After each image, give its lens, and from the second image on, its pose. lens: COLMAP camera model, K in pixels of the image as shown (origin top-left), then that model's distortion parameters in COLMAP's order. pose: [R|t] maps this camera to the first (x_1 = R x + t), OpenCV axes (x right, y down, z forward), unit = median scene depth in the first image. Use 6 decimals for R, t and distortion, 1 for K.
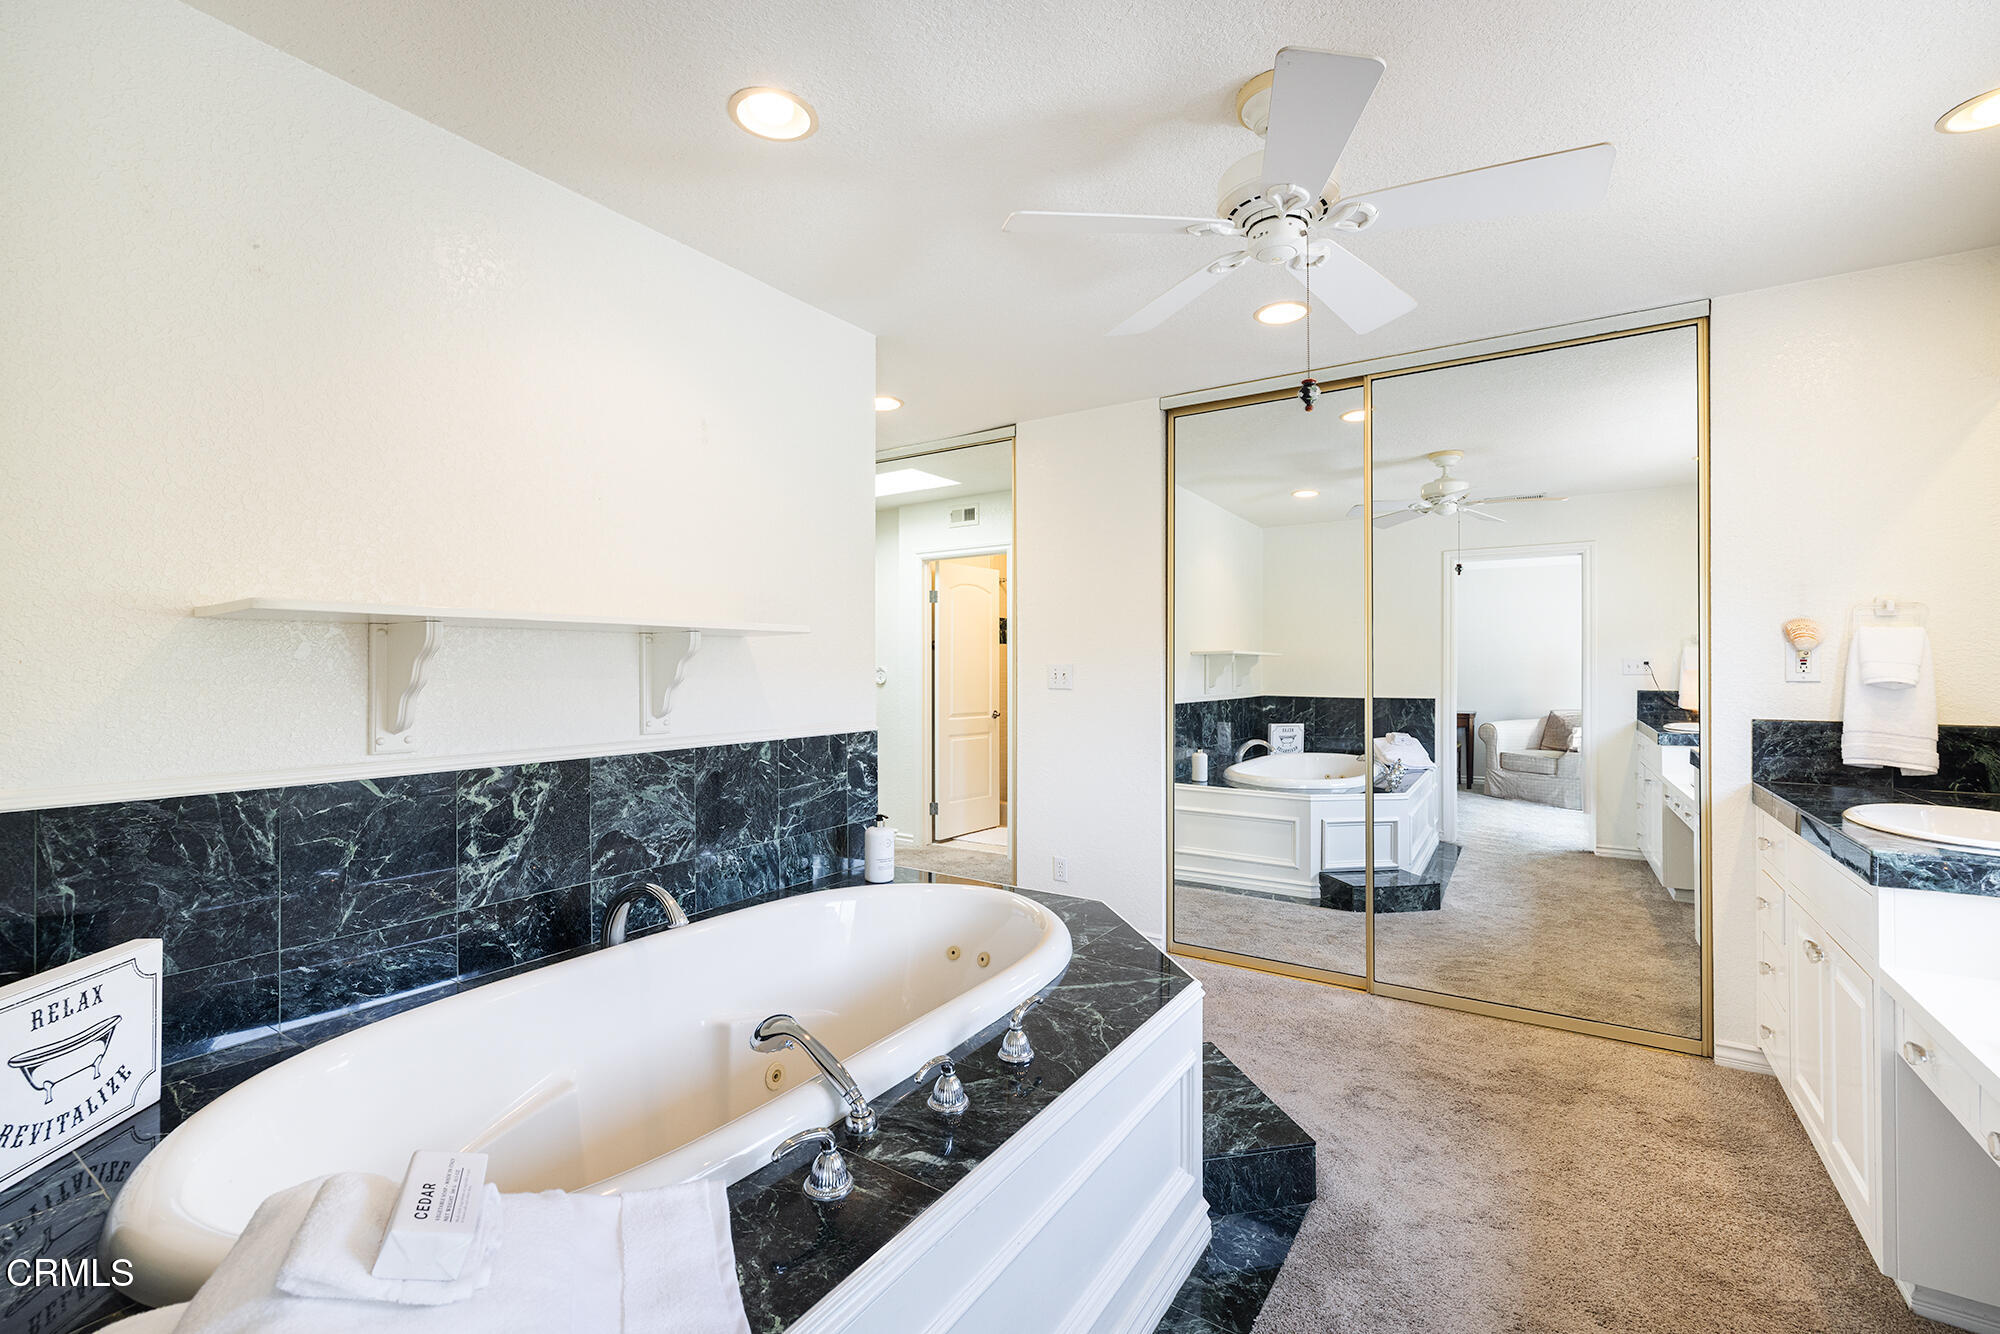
lens RADIAL K [[871.0, 0, 999.4], [0, 871.0, 670.6], [0, 0, 1]] dist [-0.003169, -0.000209]
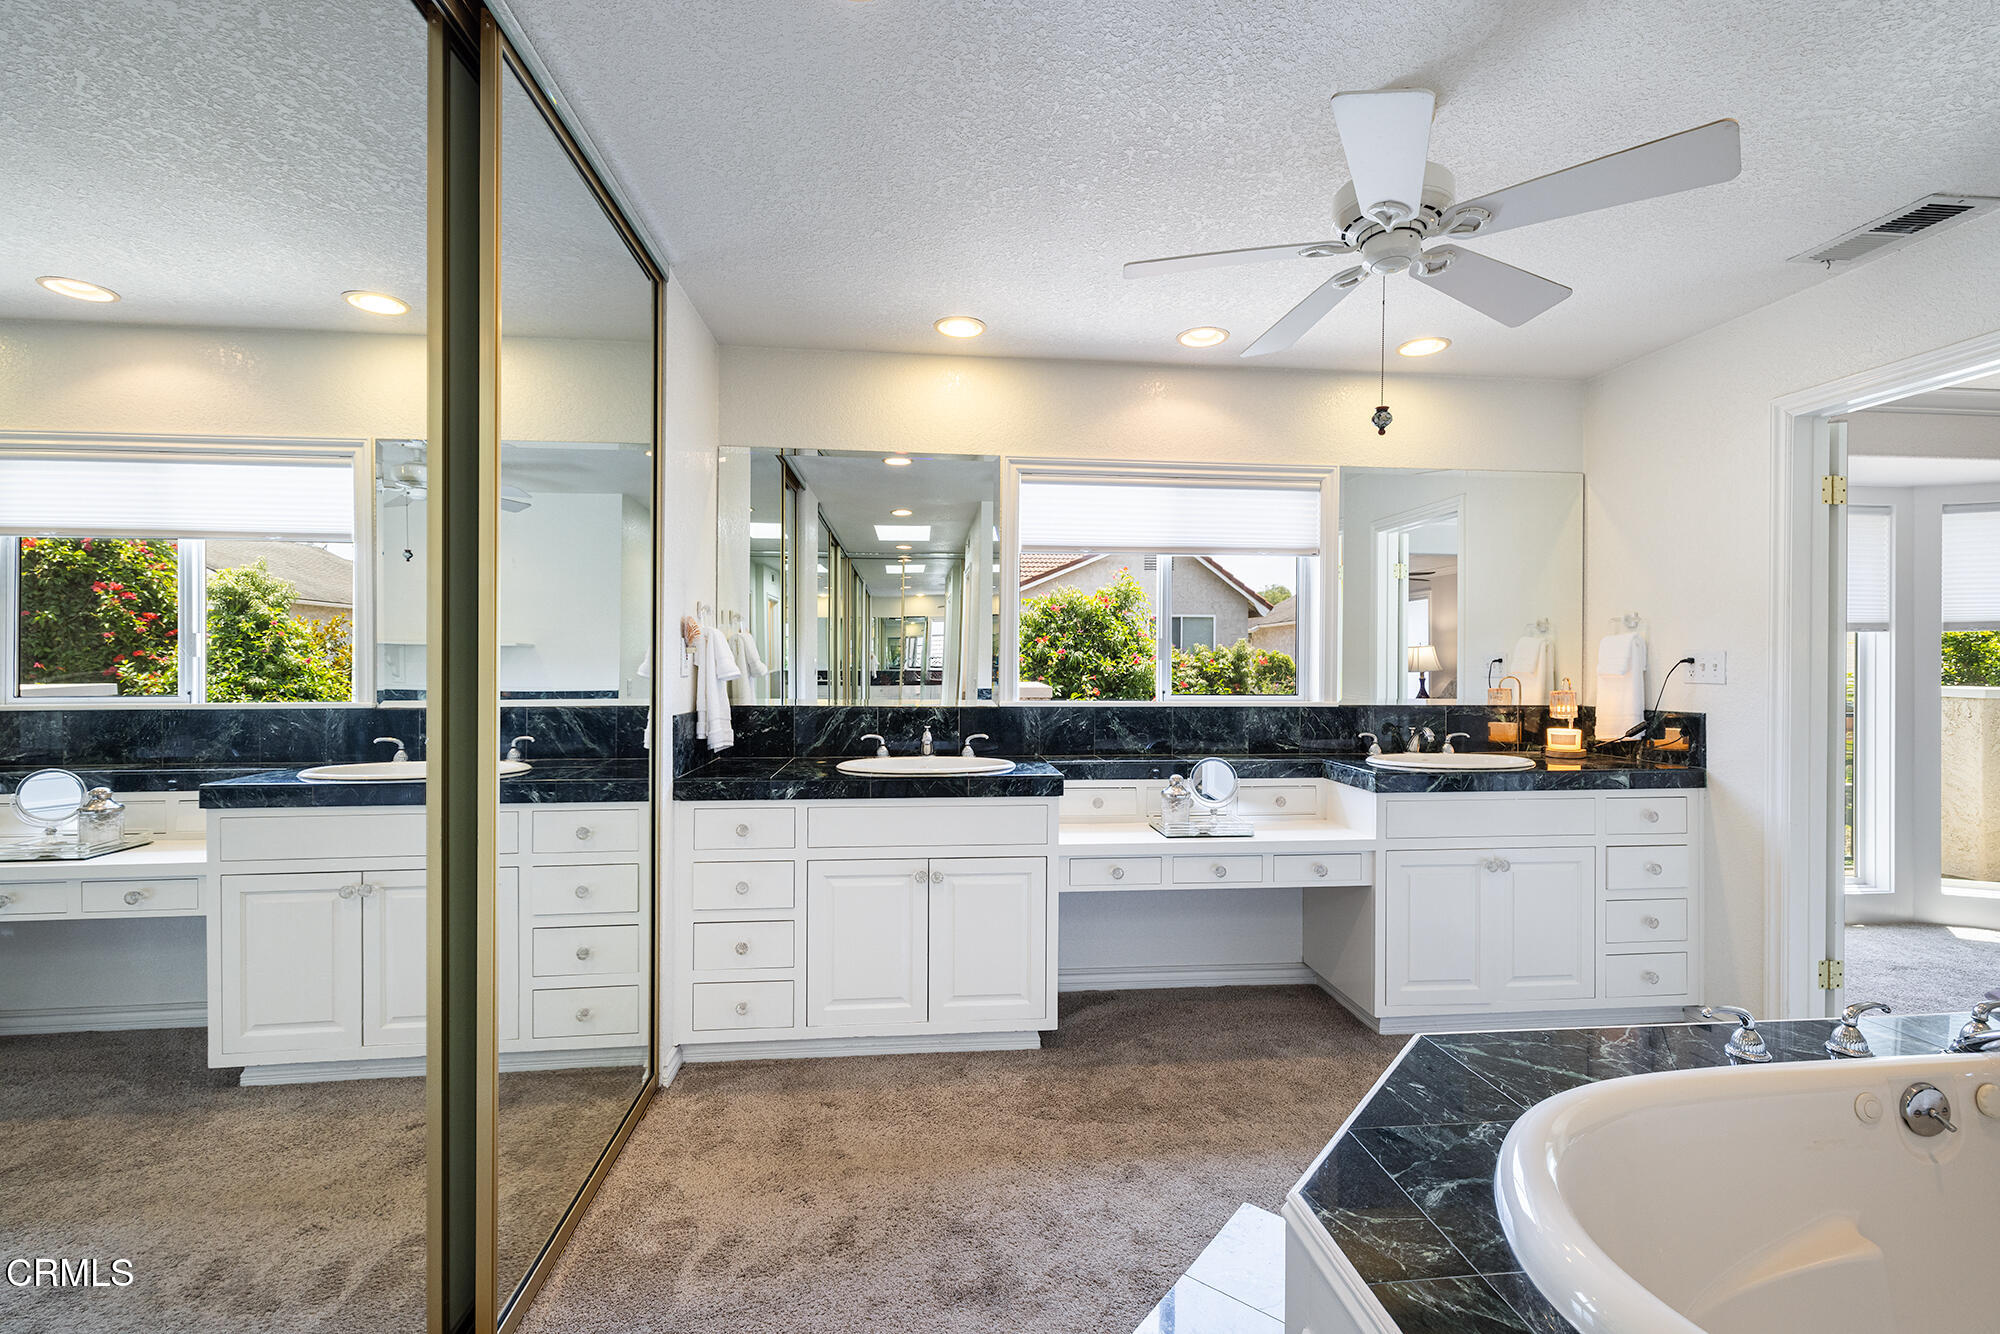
lens RADIAL K [[871.0, 0, 998.8], [0, 871.0, 672.0], [0, 0, 1]] dist [-0.003169, -0.000209]
pose [[-0.634318, -0.003342, 0.773065, -0.141531], [-0.004540, 0.999990, 0.000598, 0.010760], [-0.773059, -0.003131, -0.634326, 1.620199]]
